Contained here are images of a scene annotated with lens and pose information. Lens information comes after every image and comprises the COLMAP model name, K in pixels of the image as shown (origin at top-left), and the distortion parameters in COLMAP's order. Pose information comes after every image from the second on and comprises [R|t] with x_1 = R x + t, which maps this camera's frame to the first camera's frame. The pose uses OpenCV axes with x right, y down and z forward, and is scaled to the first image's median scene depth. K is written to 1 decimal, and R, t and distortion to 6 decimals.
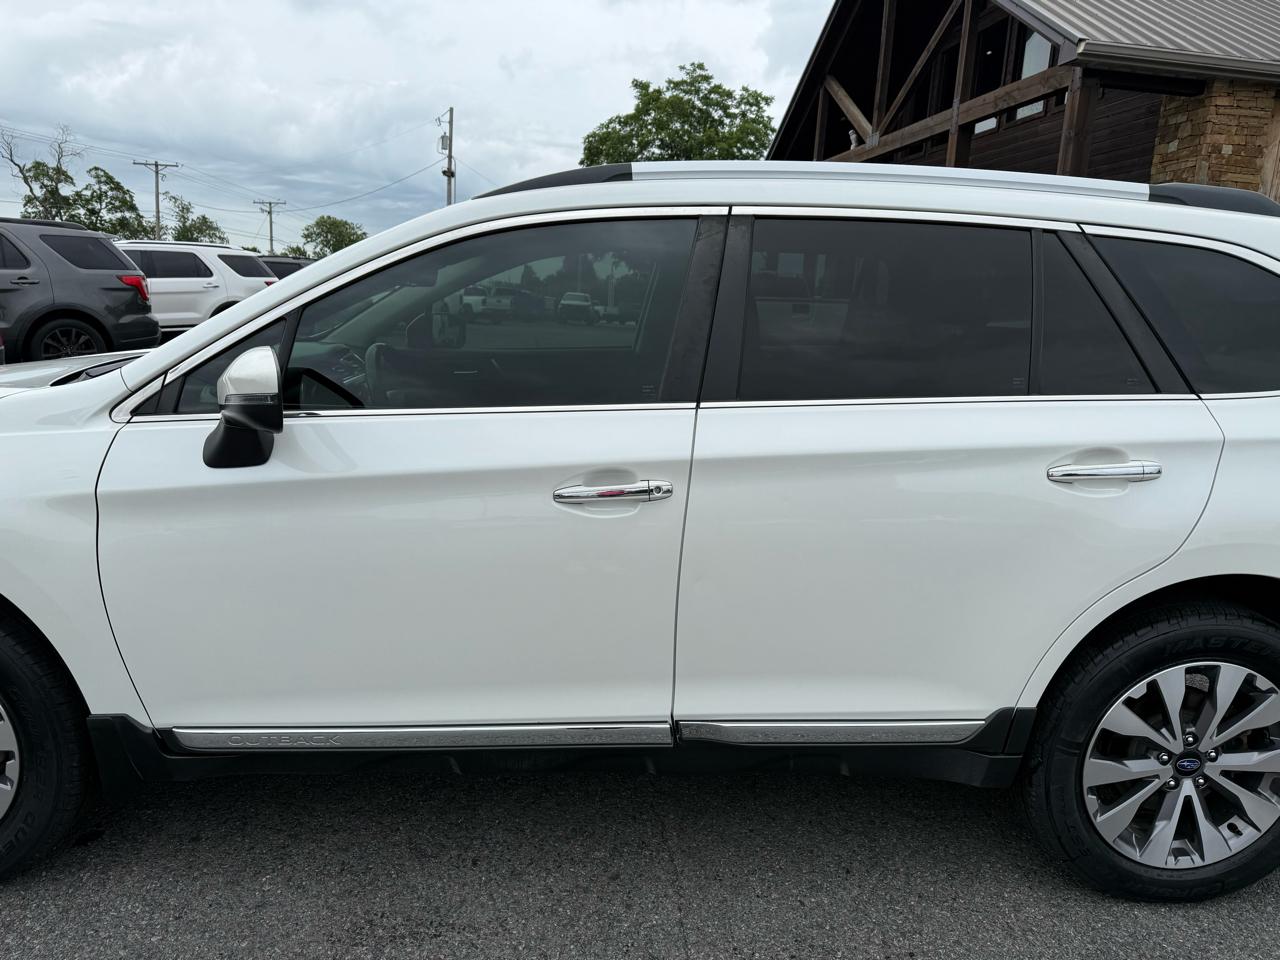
lens RADIAL K [[896.0, 0, 656.3], [0, 896.0, 493.0], [0, 0, 1]] dist [0.038165, -0.050293]
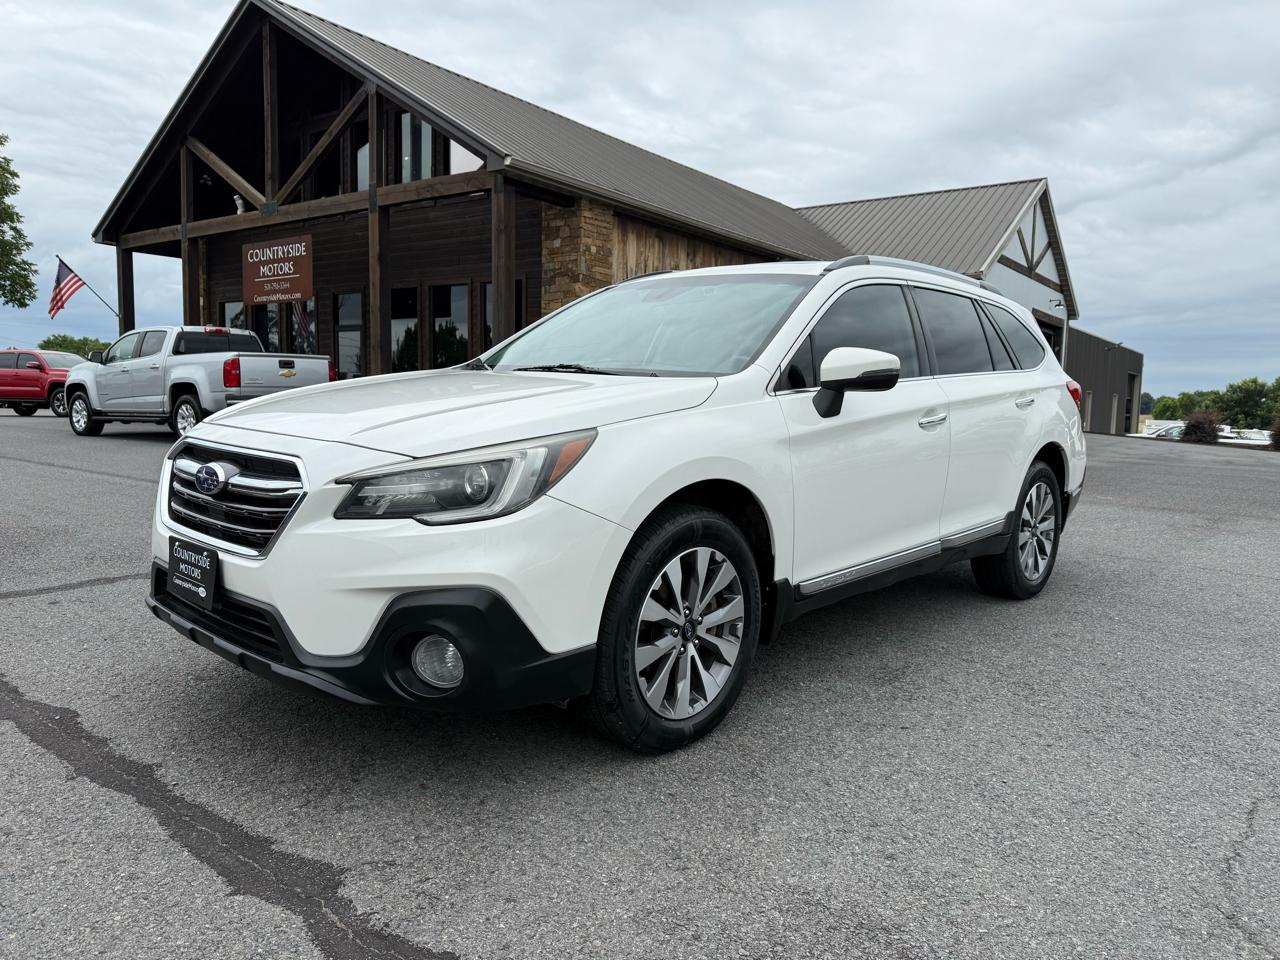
lens RADIAL K [[896.0, 0, 647.1], [0, 896.0, 487.9], [0, 0, 1]] dist [0.038165, -0.050293]
pose [[0.707508, -0.105675, 0.698760, -0.304950], [0.160177, 0.987004, -0.012915, 0.011353], [-0.688314, 0.121062, 0.715240, 0.002839]]
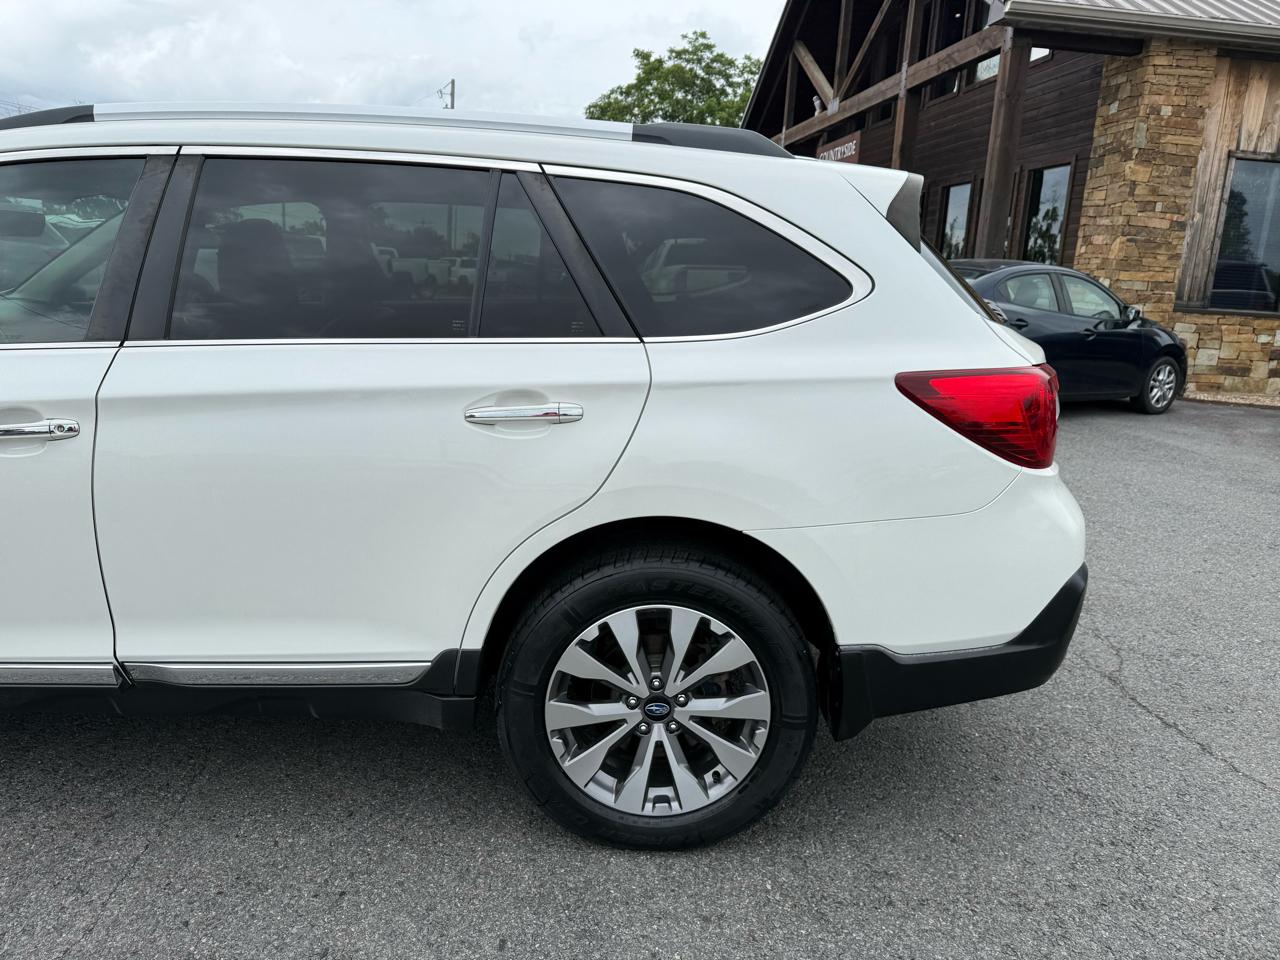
lens RADIAL K [[896.0, 0, 649.8], [0, 896.0, 479.5], [0, 0, 1]] dist [0.038165, -0.050293]
pose [[0.999401, 0.004568, -0.034305, 0.109367], [-0.004090, 0.999894, 0.013993, 0.005885], [0.034366, -0.013844, 0.999313, 0.002299]]
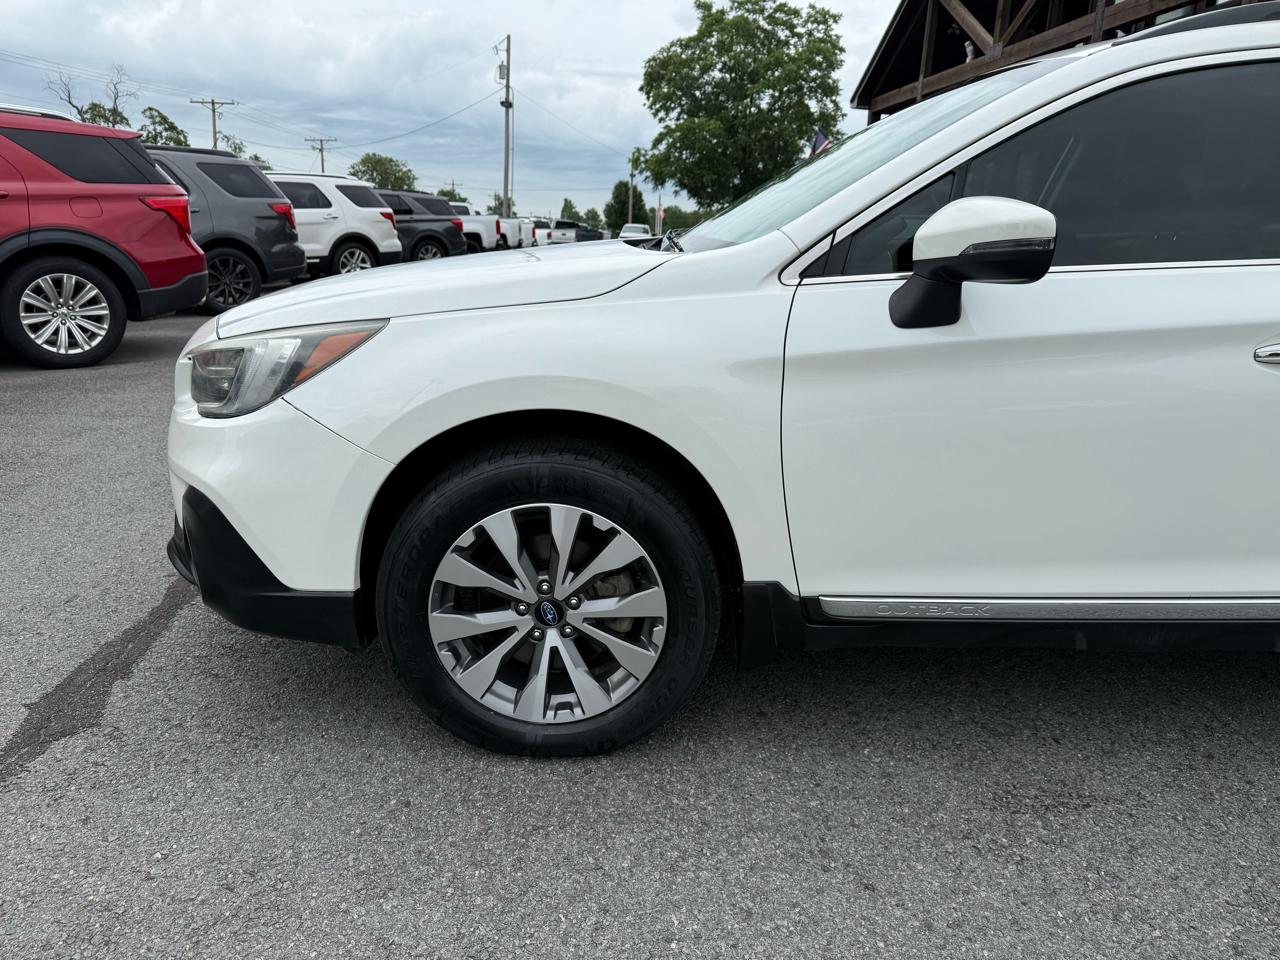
lens RADIAL K [[896.0, 0, 645.3], [0, 896.0, 486.2], [0, 0, 1]] dist [0.038165, -0.050293]
pose [[0.998524, -0.000806, -0.054314, -0.111992], [0.004113, 0.998141, 0.060815, 0.012804], [0.054164, -0.060949, 0.996670, 0.000882]]
